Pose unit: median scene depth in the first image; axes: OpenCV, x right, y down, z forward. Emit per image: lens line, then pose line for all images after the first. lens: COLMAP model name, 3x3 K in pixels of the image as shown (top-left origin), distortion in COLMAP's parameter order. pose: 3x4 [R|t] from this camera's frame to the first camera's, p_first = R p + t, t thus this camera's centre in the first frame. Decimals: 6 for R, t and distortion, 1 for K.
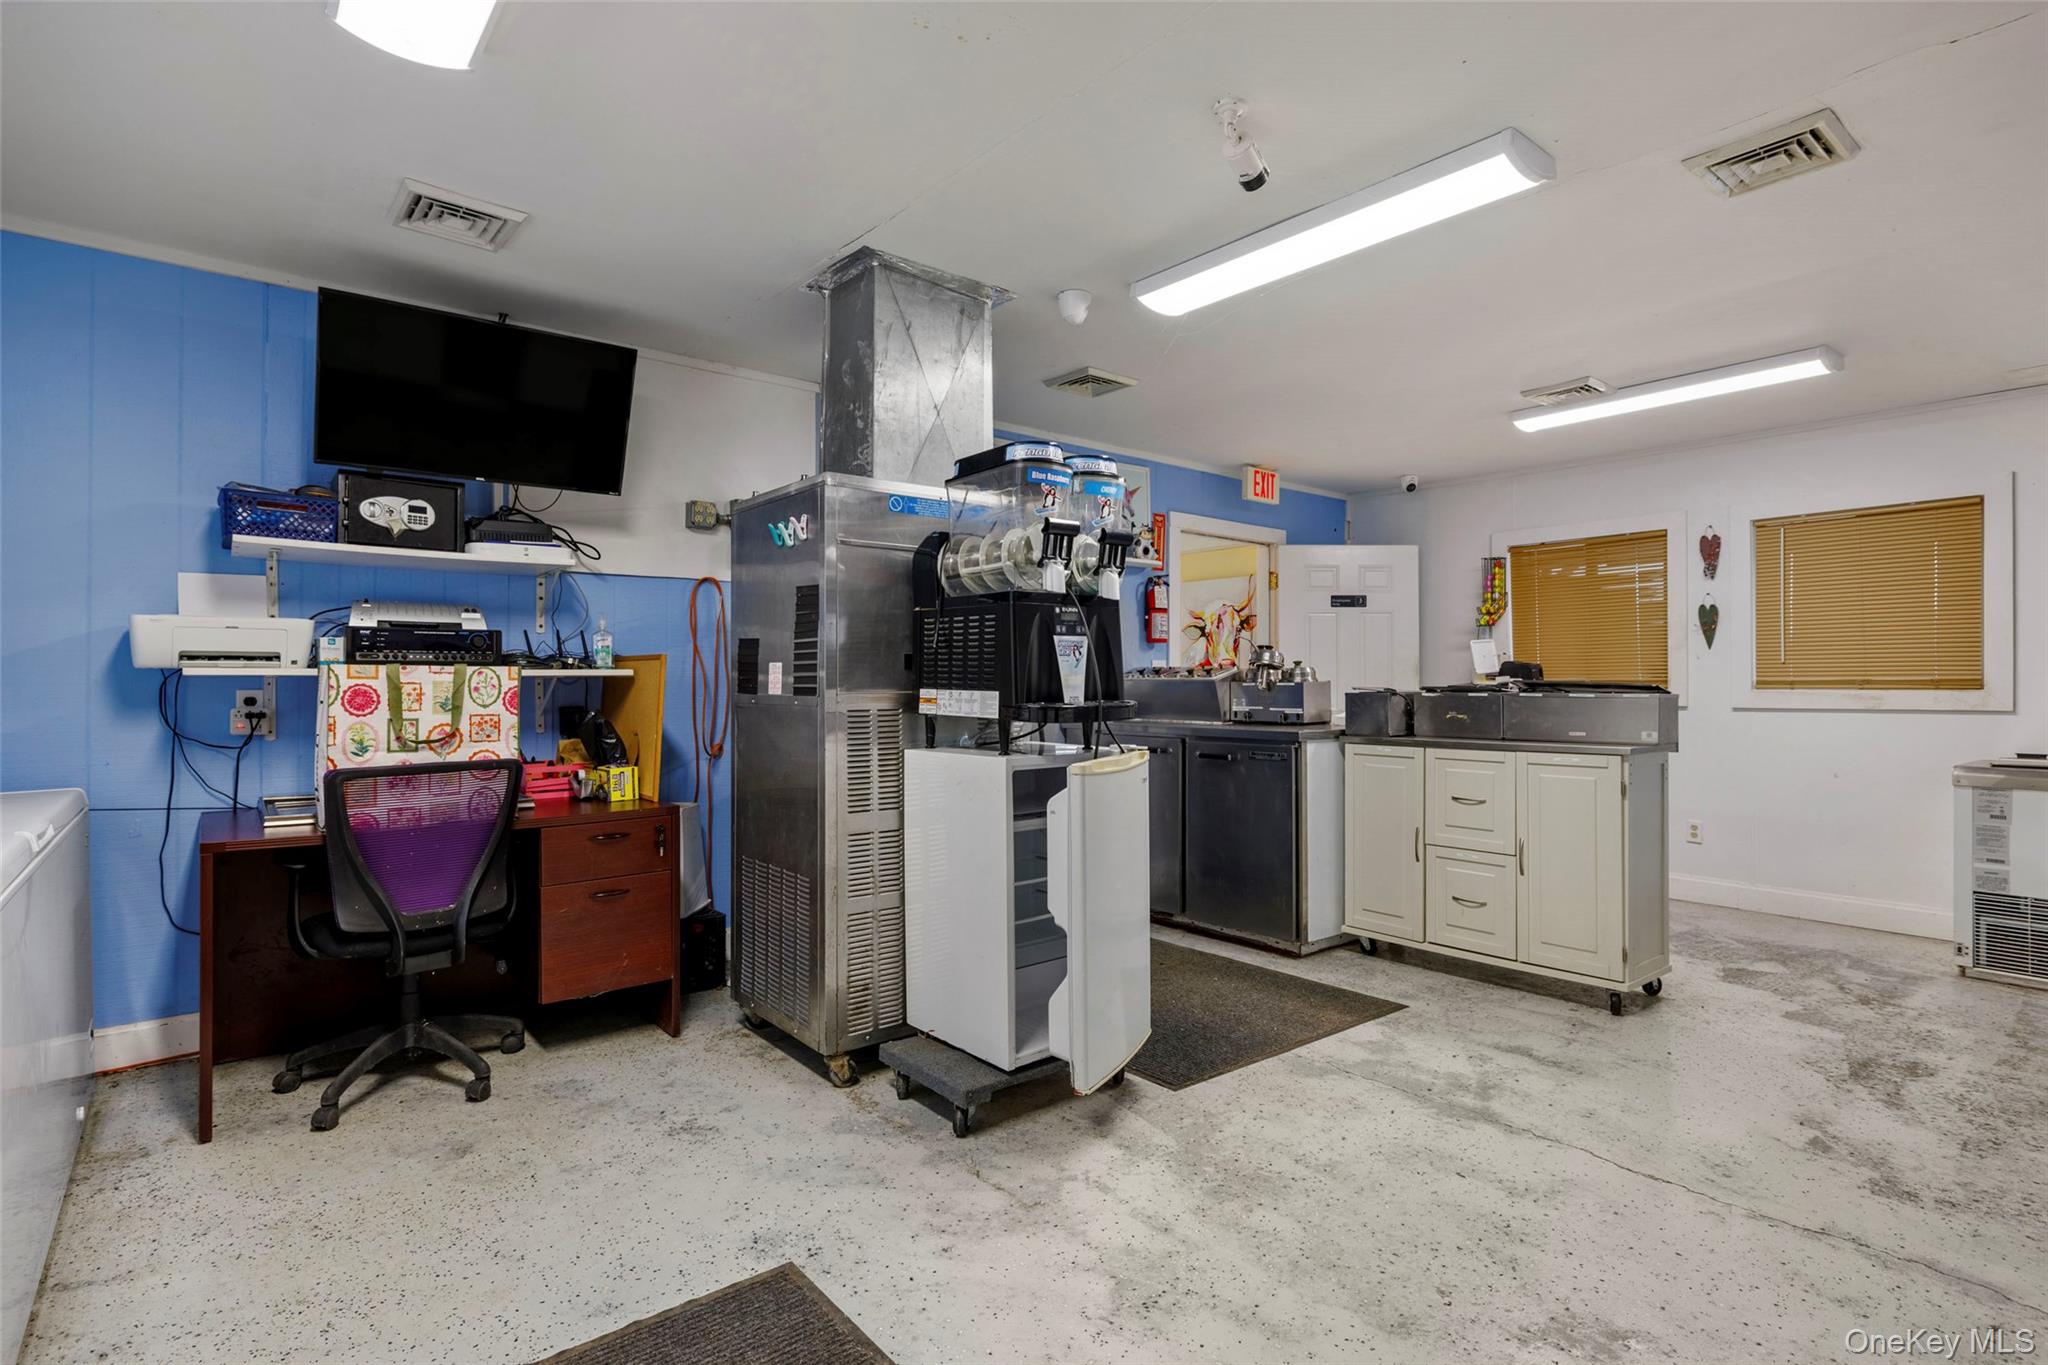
lens RADIAL K [[1010.9, 0, 1024.6], [0, 1010.9, 675.7], [0, 0, 1]] dist [-0.008611, 0.002592]
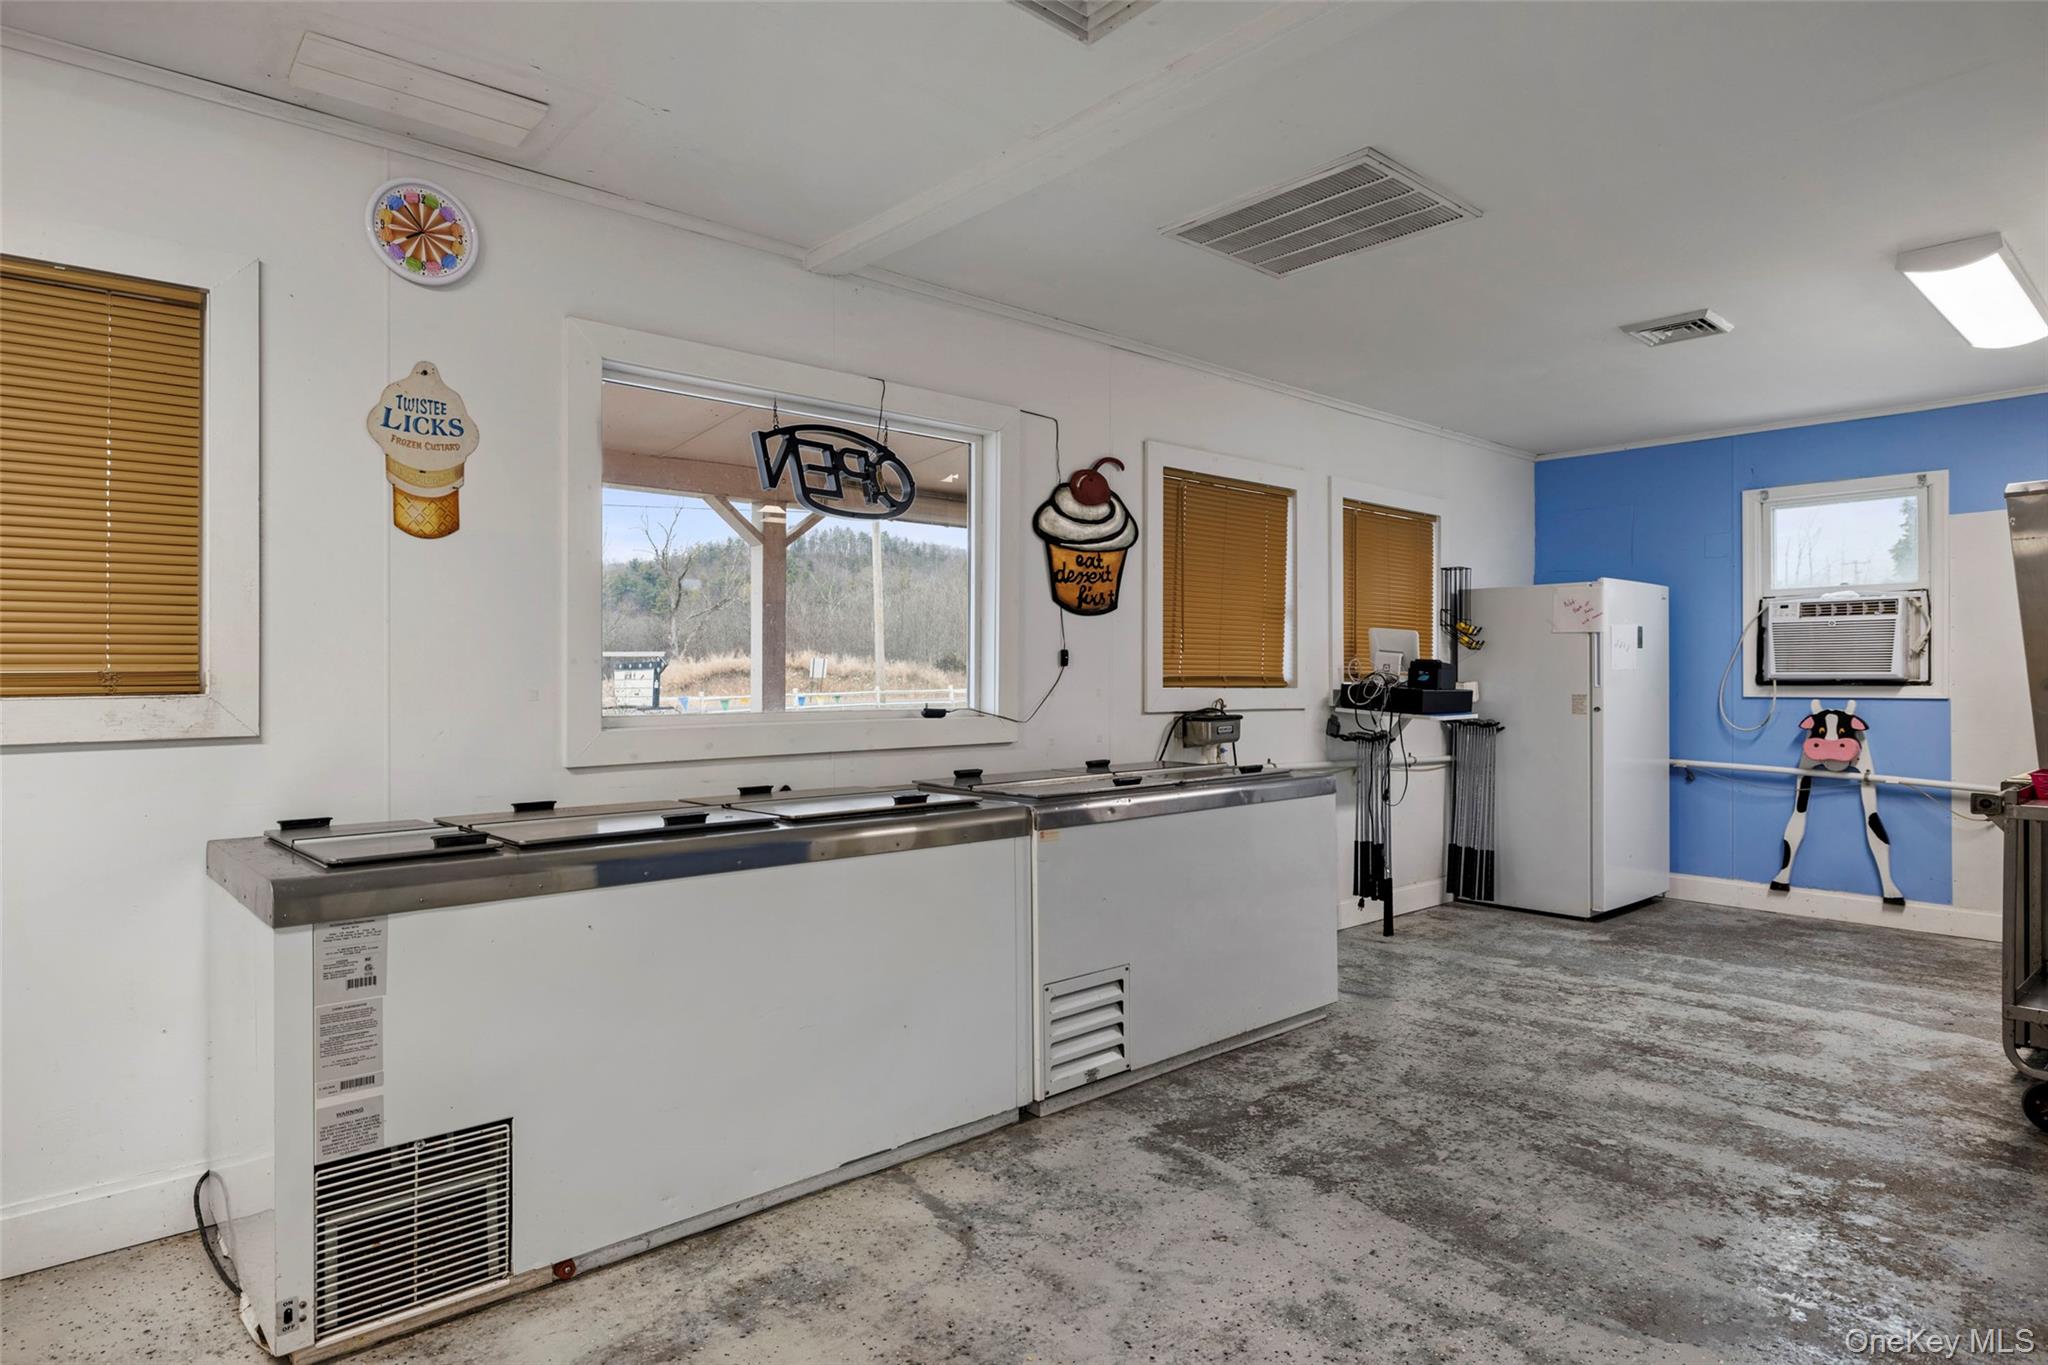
lens RADIAL K [[1150.7, 0, 1025.0], [0, 1150.7, 676.7], [0, 0, 1]] dist [-0.003260, -0.000888]
pose [[-0.039588, -0.004912, 0.999204, 0.545183], [-0.005291, 0.999975, 0.004706, 0.001116], [-0.999202, -0.005100, -0.039613, 0.884226]]
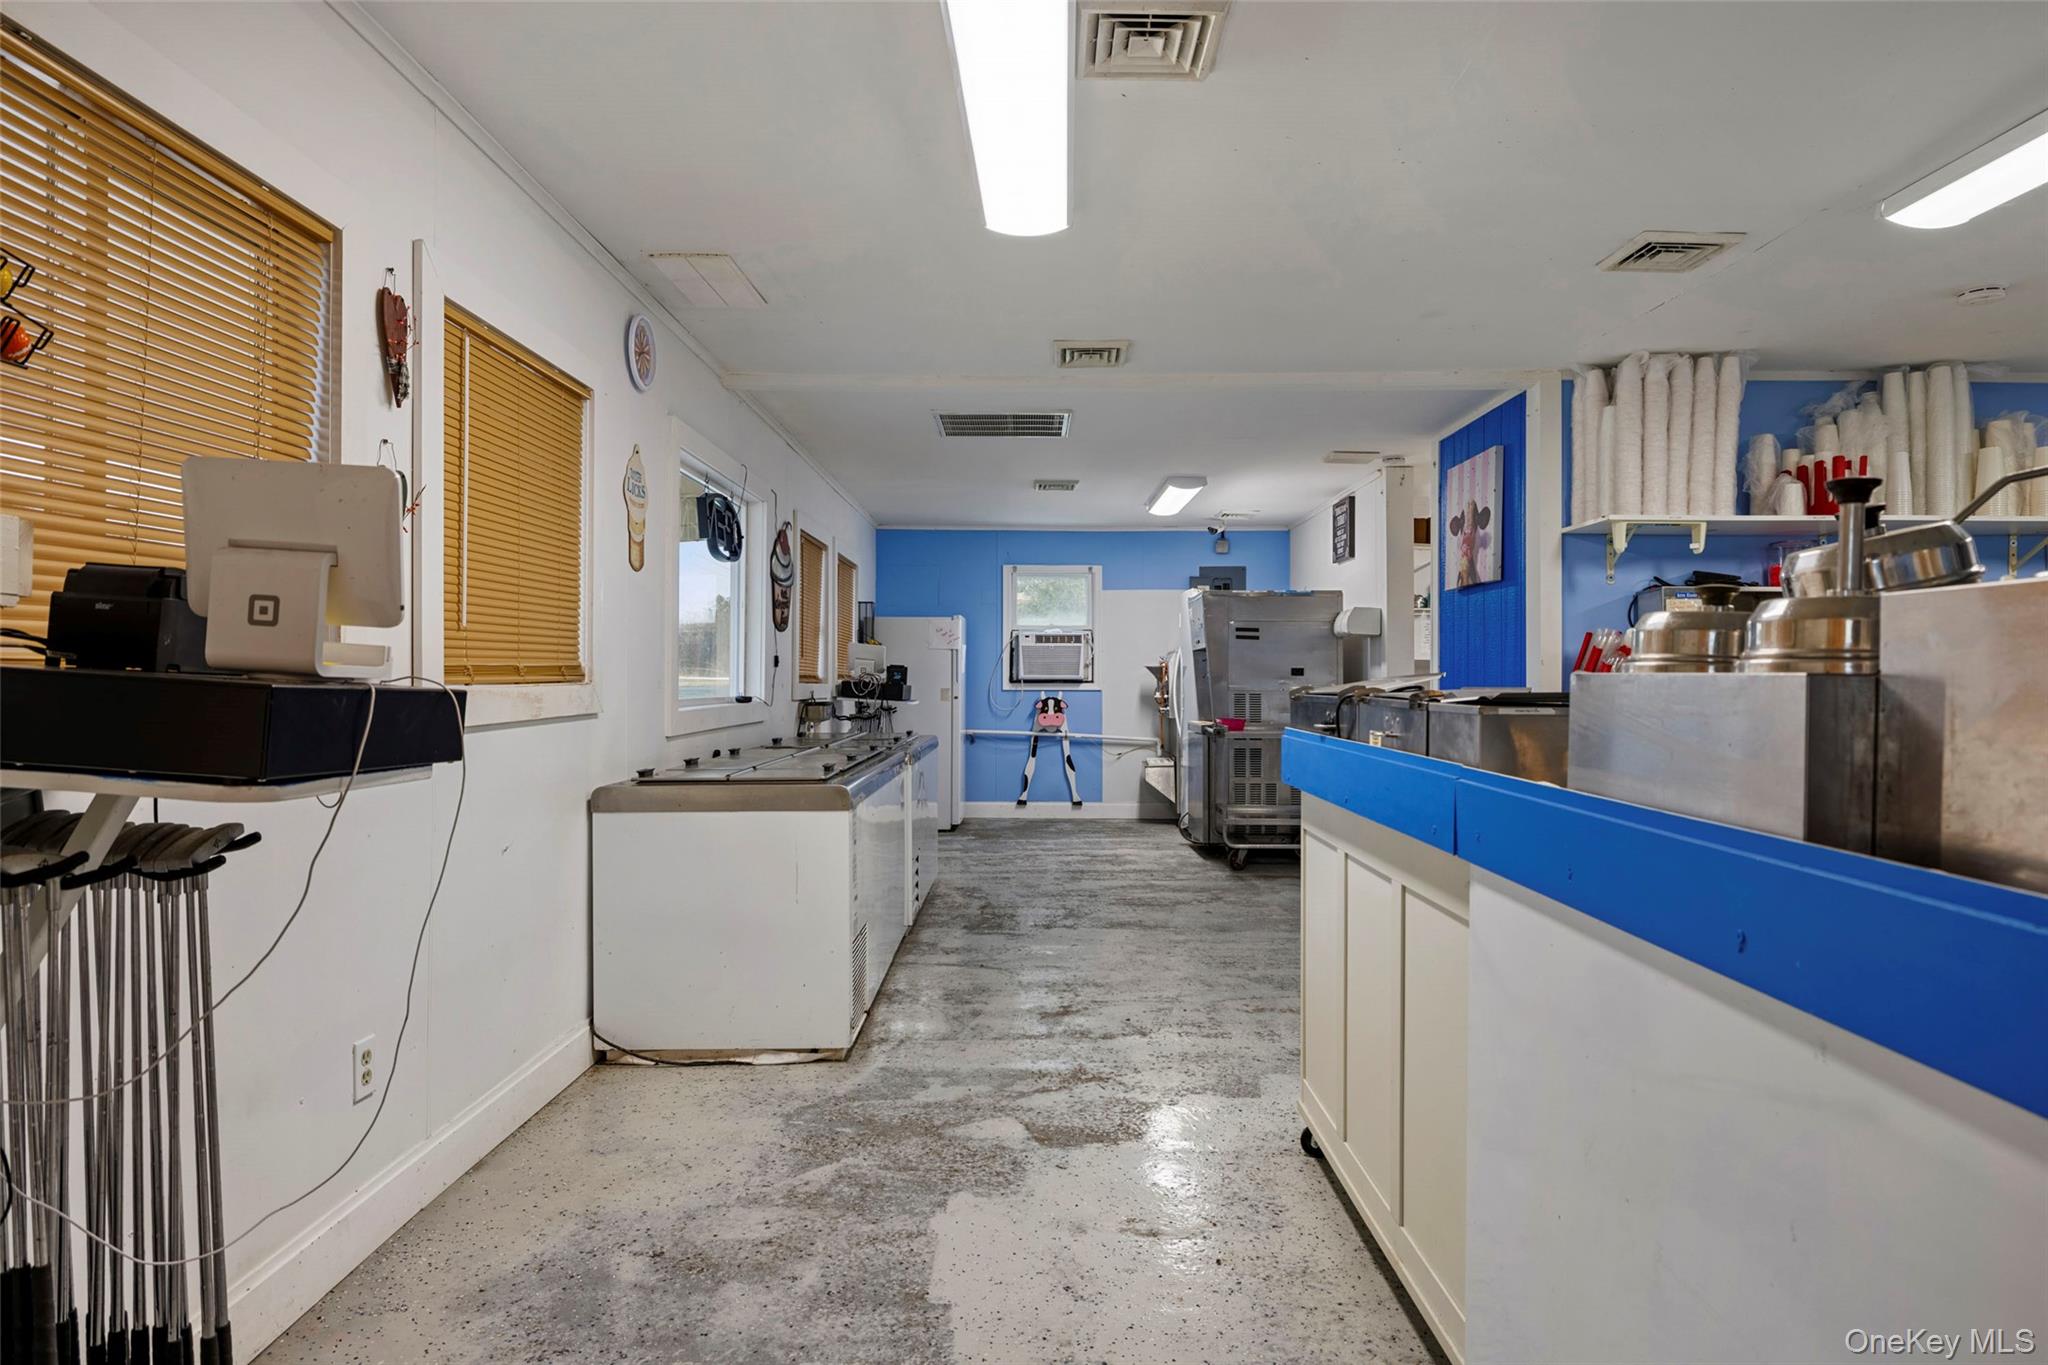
lens RADIAL K [[1150.7, 0, 1033.3], [0, 1150.7, 675.9], [0, 0, 1]] dist [-0.003260, -0.000888]
pose [[-0.771373, -0.005868, 0.636356, 0.340367], [-0.012305, 0.999908, -0.005695, 0.015286], [-0.636264, -0.012223, -0.771375, 1.967094]]
